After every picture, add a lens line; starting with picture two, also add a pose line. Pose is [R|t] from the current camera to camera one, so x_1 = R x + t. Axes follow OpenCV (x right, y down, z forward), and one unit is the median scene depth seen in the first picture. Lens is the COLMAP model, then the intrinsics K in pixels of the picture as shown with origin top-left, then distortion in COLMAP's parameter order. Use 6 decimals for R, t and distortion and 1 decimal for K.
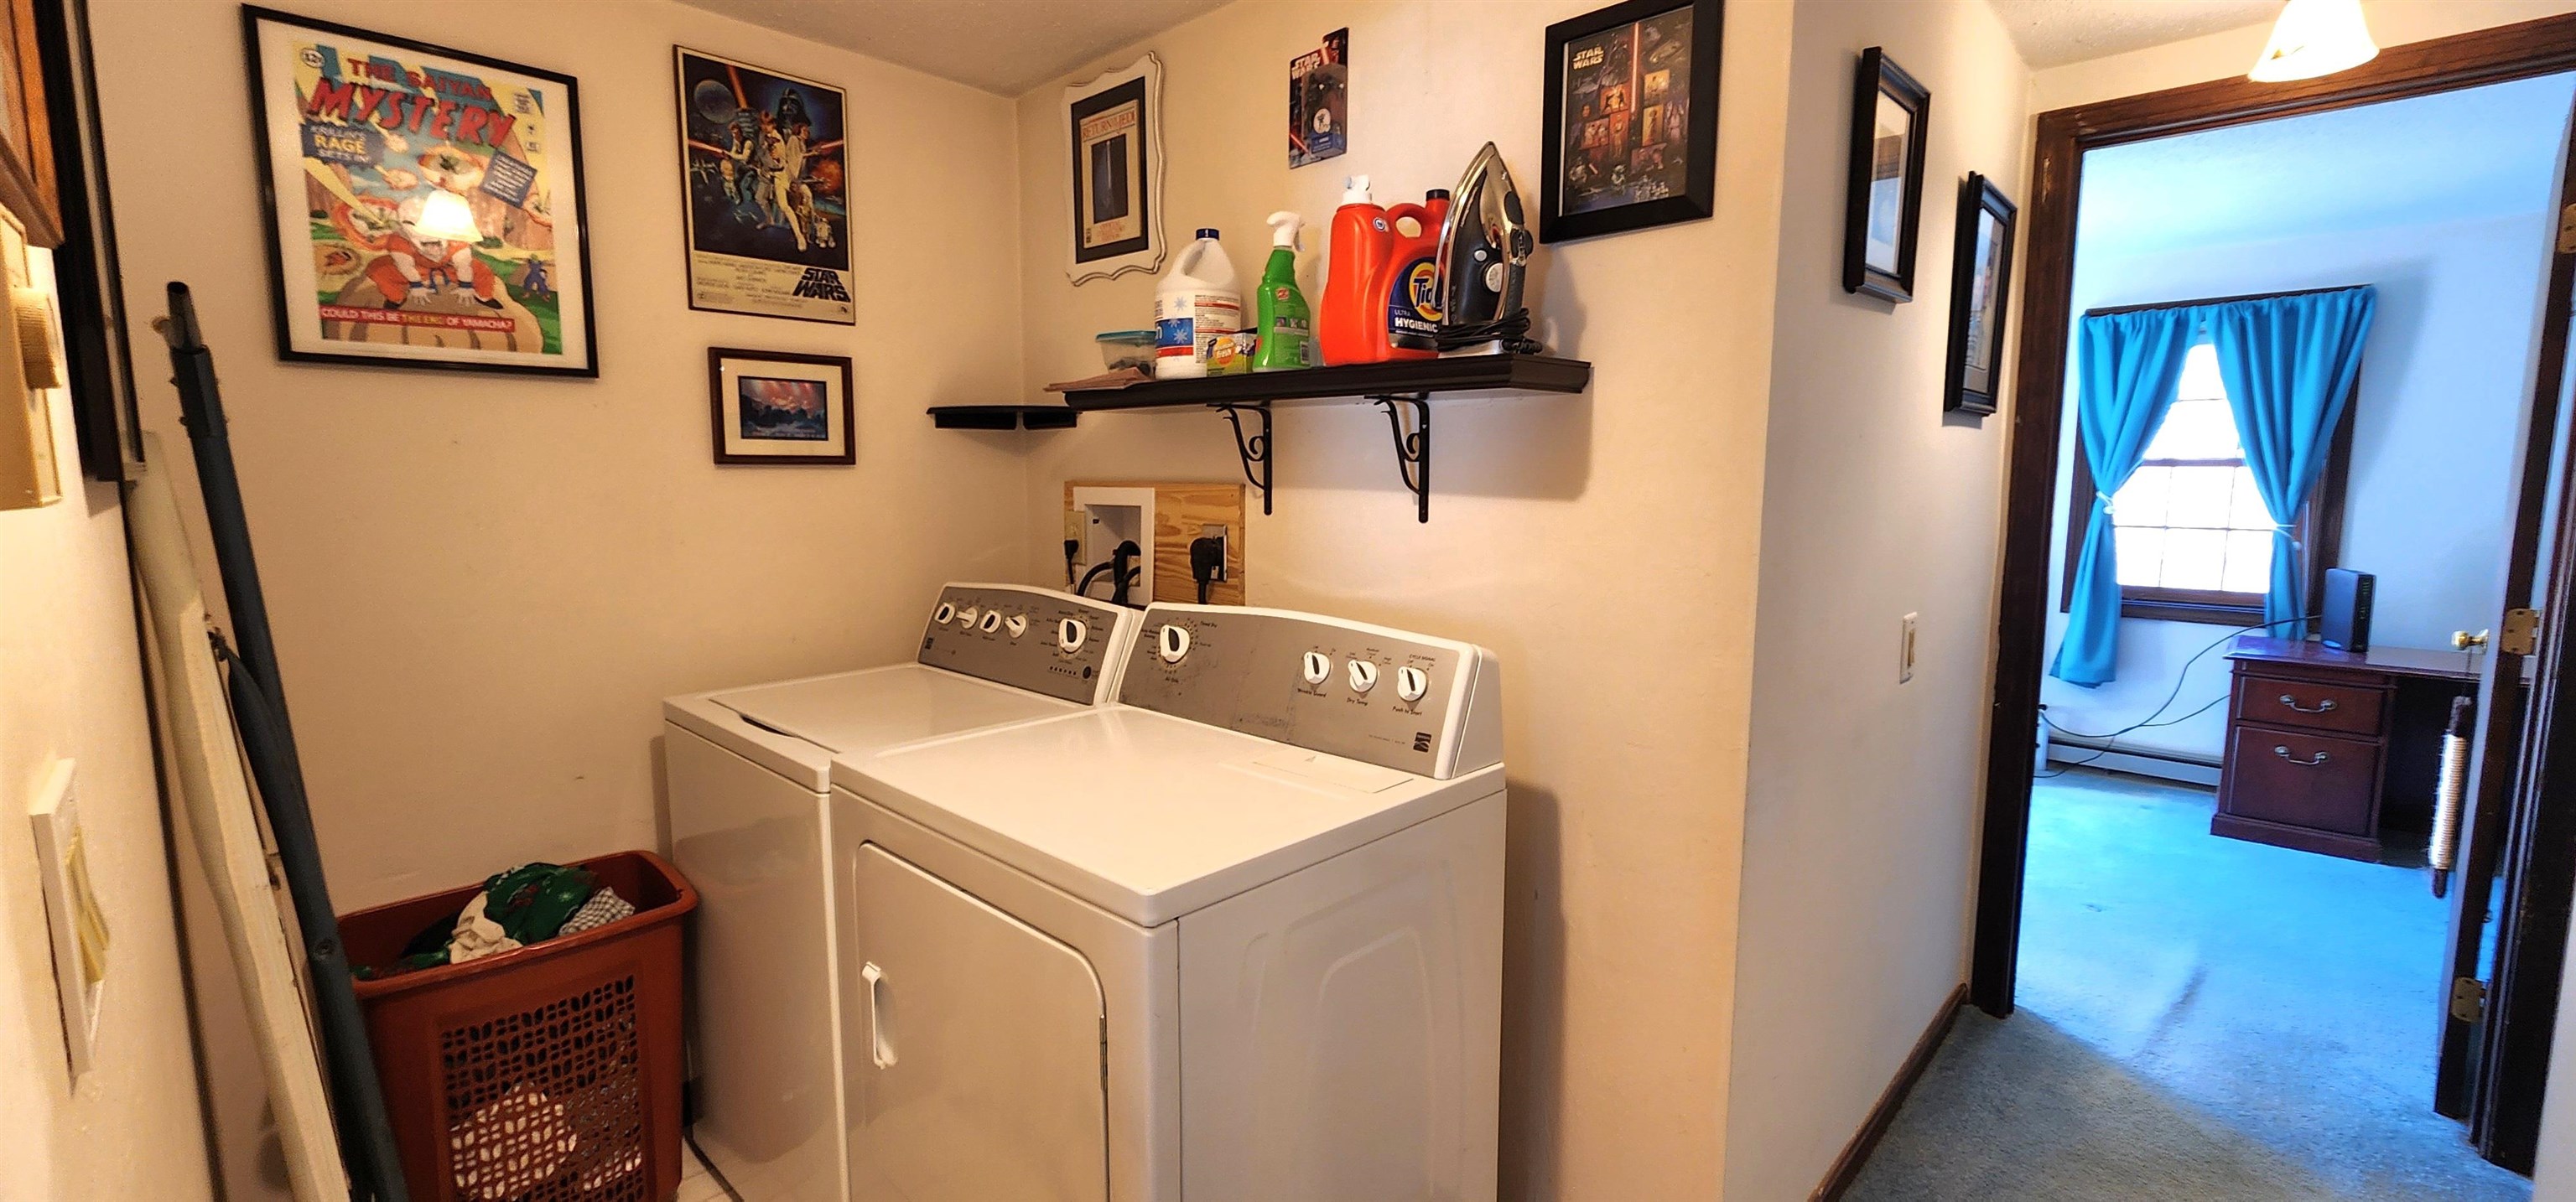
lens RADIAL K [[1058.2, 0, 1290.8], [0, 1058.2, 598.5], [0, 0, 1]] dist [0.001640, 0.000497]
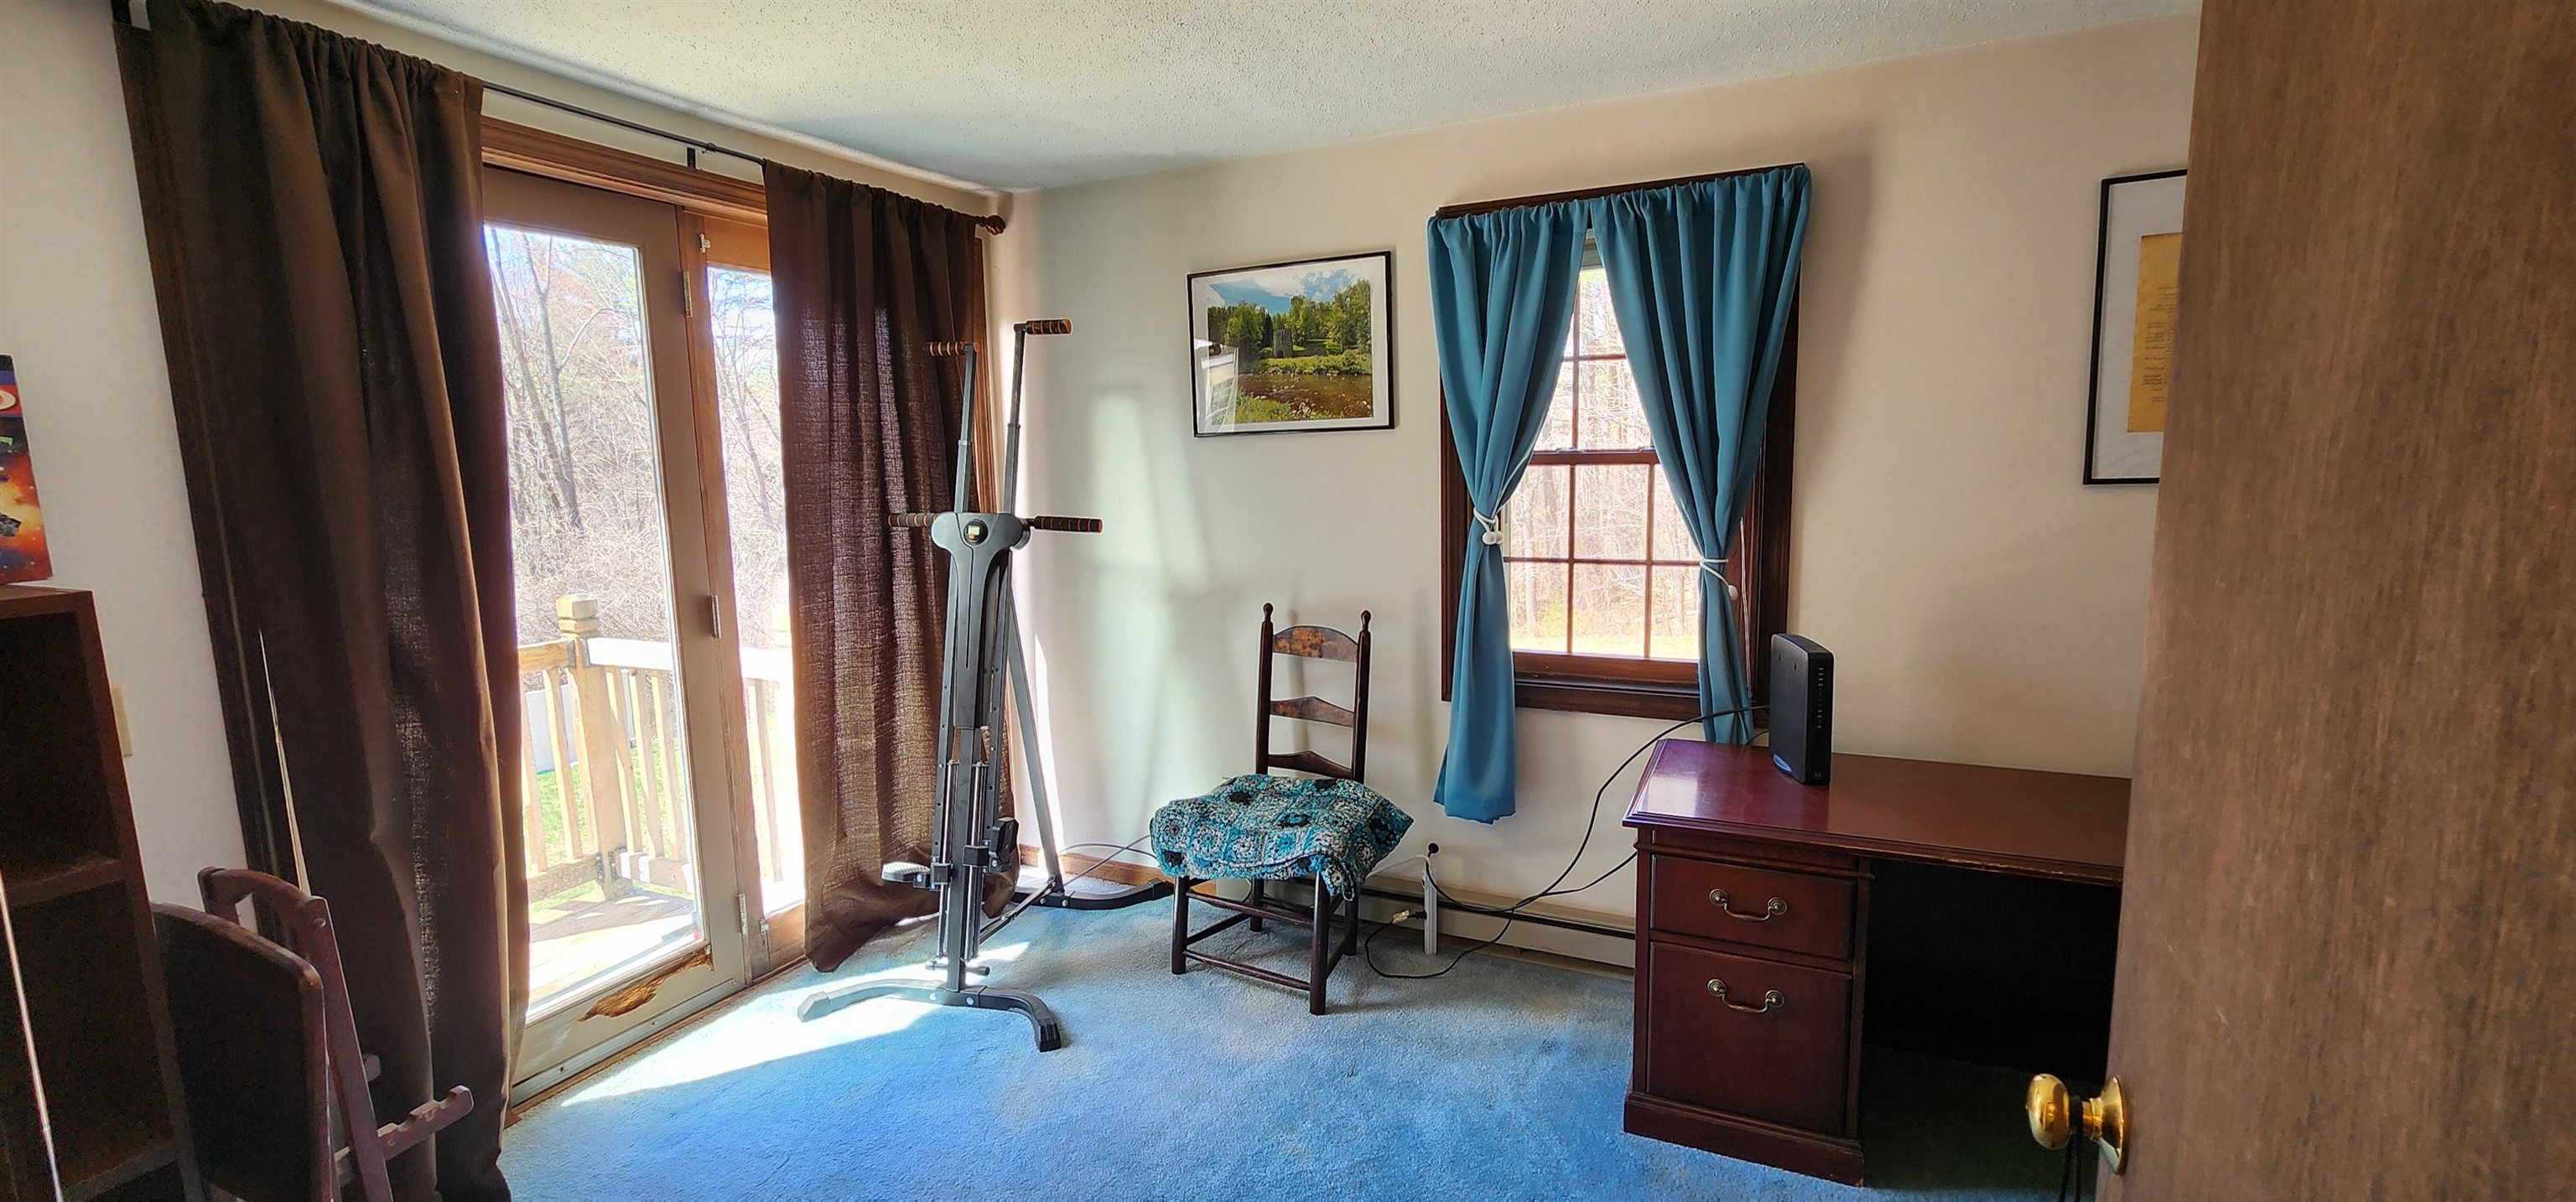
lens RADIAL K [[1061.0, 0, 1293.5], [0, 1061.0, 598.1], [0, 0, 1]] dist [-0.008548, 0.000144]
pose [[0.948002, -0.065179, 0.311520, 0.513910], [0.061816, 0.997874, 0.020669, -0.074570], [-0.312205, -0.000337, 0.950015, 0.493730]]
